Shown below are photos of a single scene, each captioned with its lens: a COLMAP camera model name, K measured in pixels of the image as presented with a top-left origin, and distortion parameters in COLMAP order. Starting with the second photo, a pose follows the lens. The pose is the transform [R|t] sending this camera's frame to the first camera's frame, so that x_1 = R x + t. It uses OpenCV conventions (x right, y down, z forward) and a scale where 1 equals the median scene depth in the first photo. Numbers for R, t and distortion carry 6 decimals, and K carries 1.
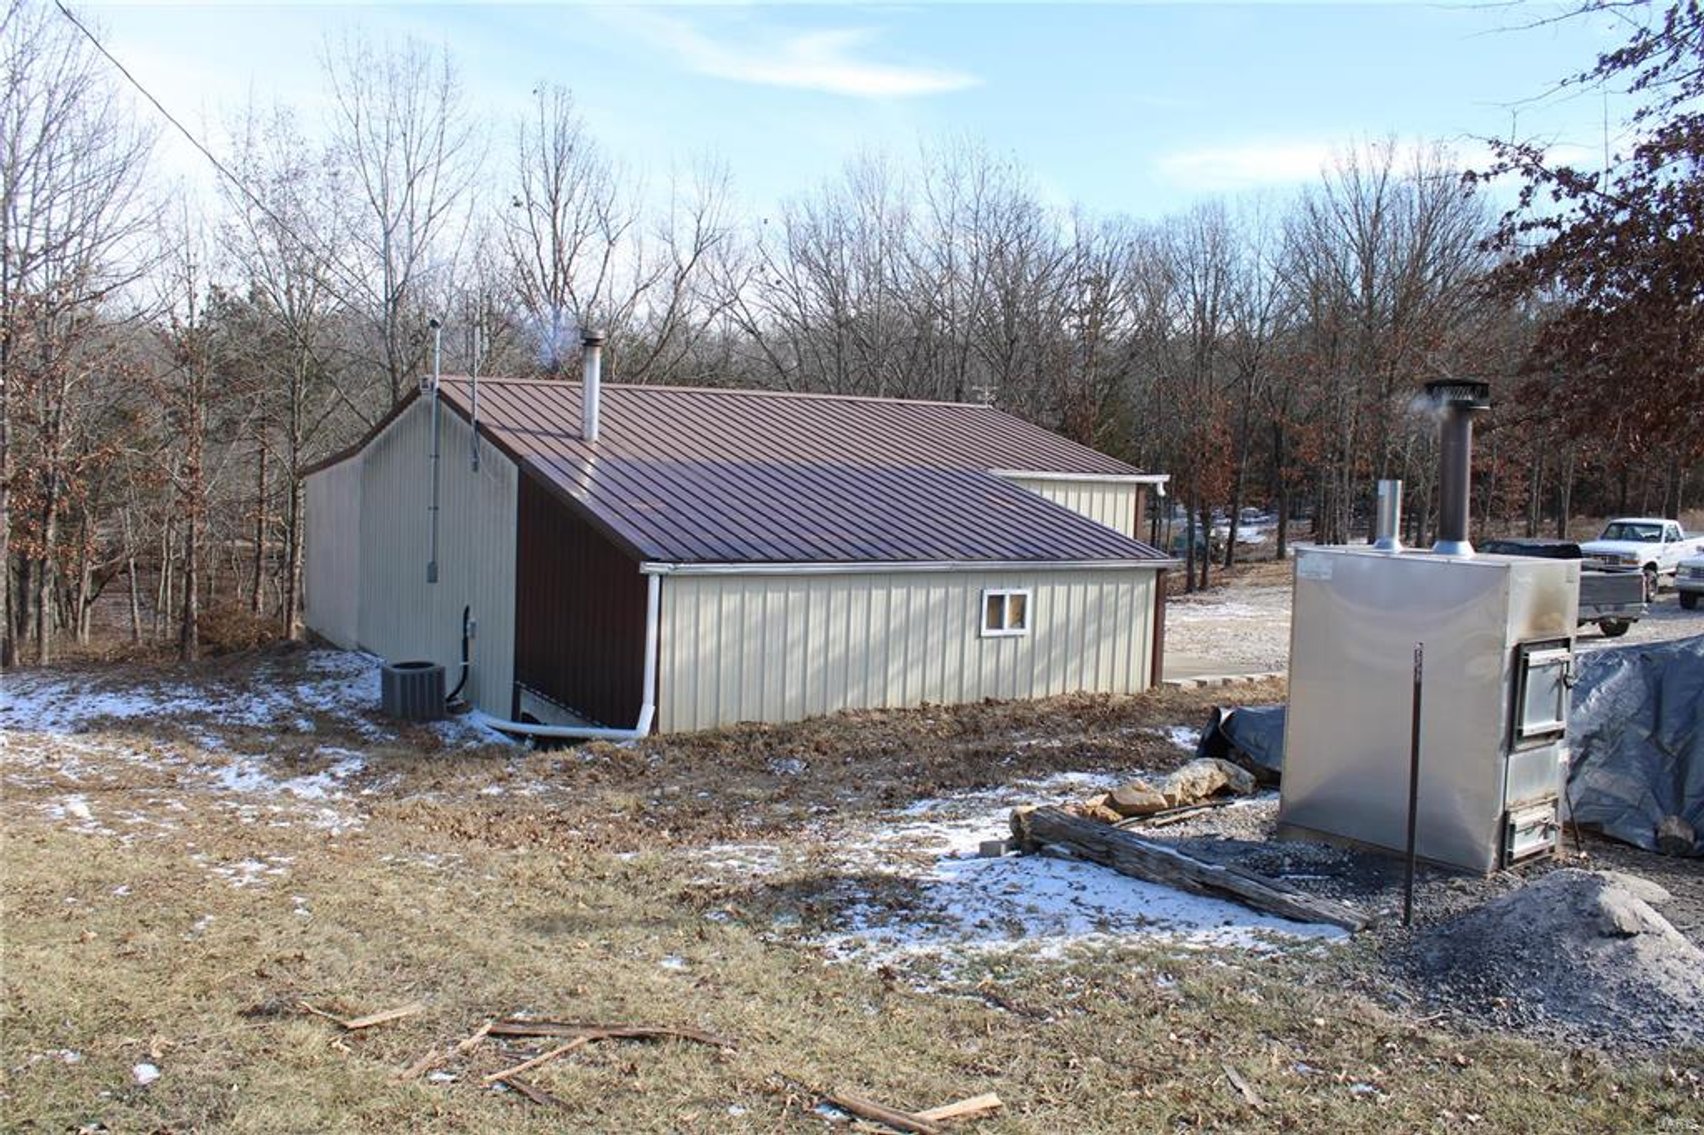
lens RADIAL K [[1428.3, 0, 852.0], [0, 1428.3, 567.5], [0, 0, 1]] dist [-0.164247, 0.153799]
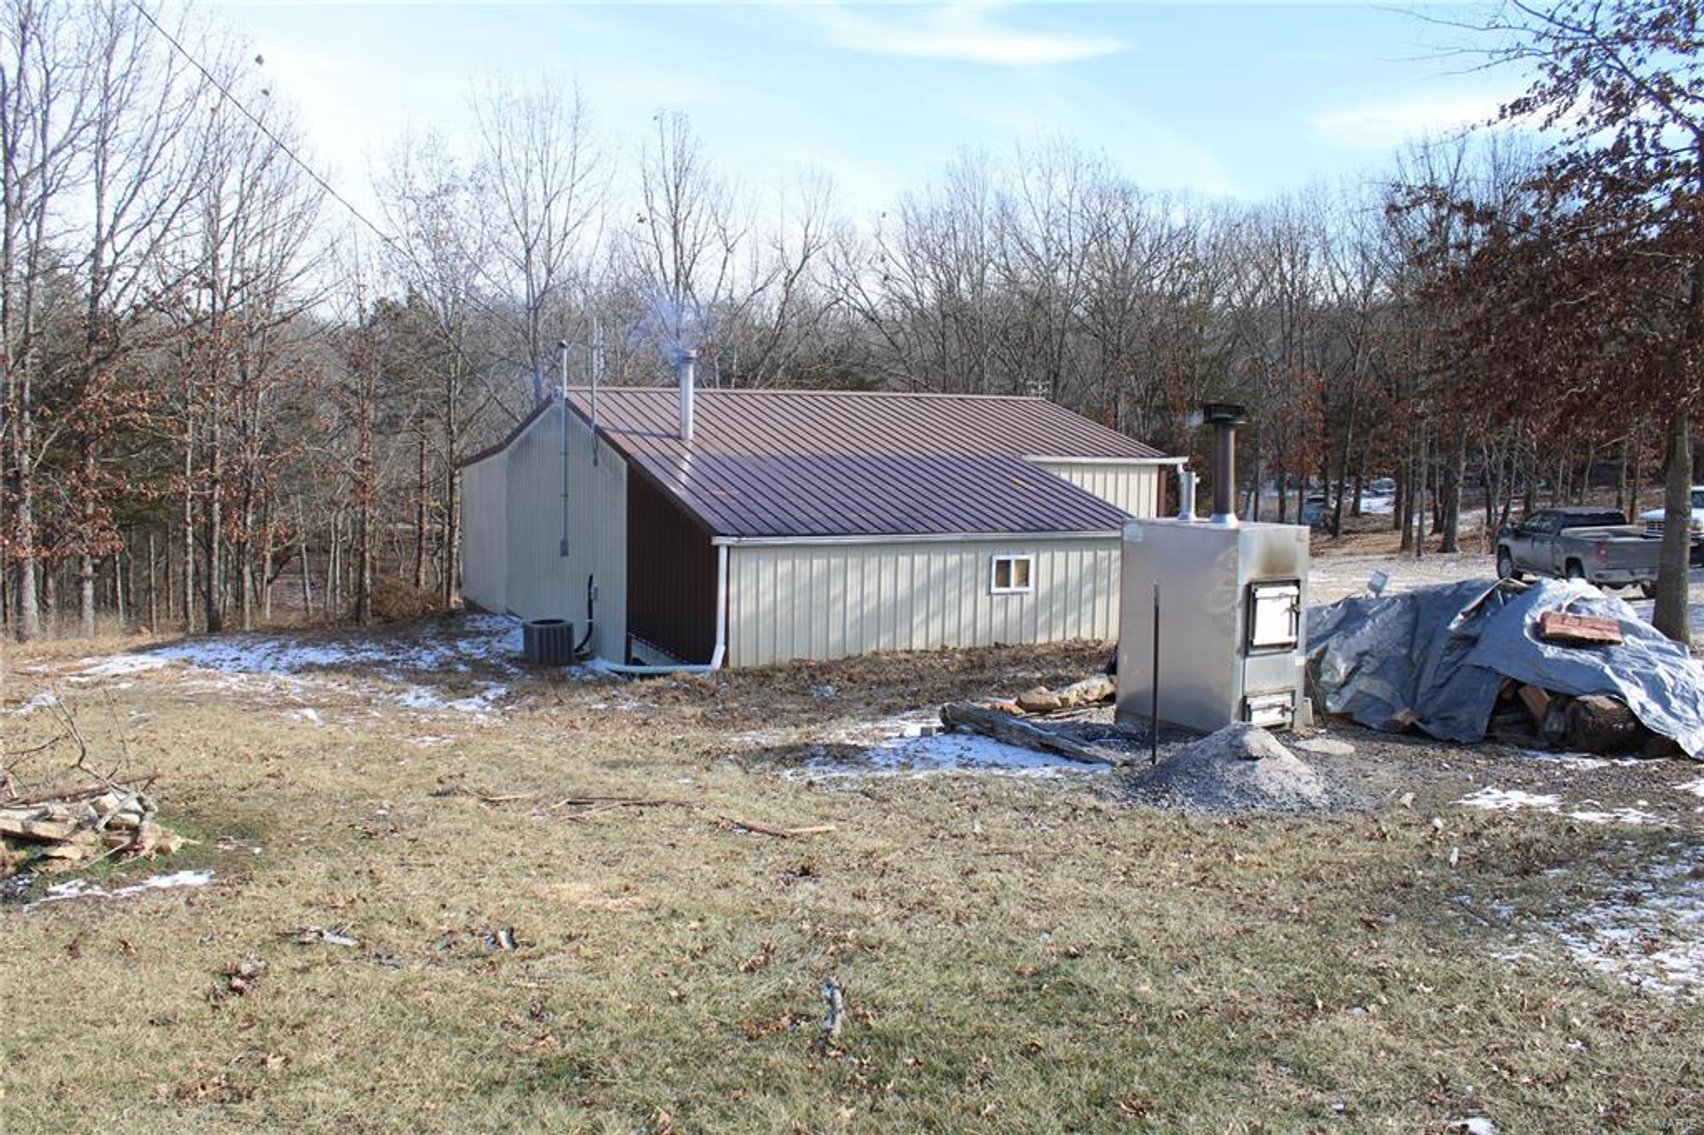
lens RADIAL K [[1428.3, 0, 852.0], [0, 1428.3, 567.5], [0, 0, 1]] dist [-0.164247, 0.153799]
pose [[0.994611, -0.009487, -0.103240, 0.095959], [0.011226, 0.999805, 0.016268, 0.004075], [0.103065, -0.017339, 0.994523, -0.247274]]
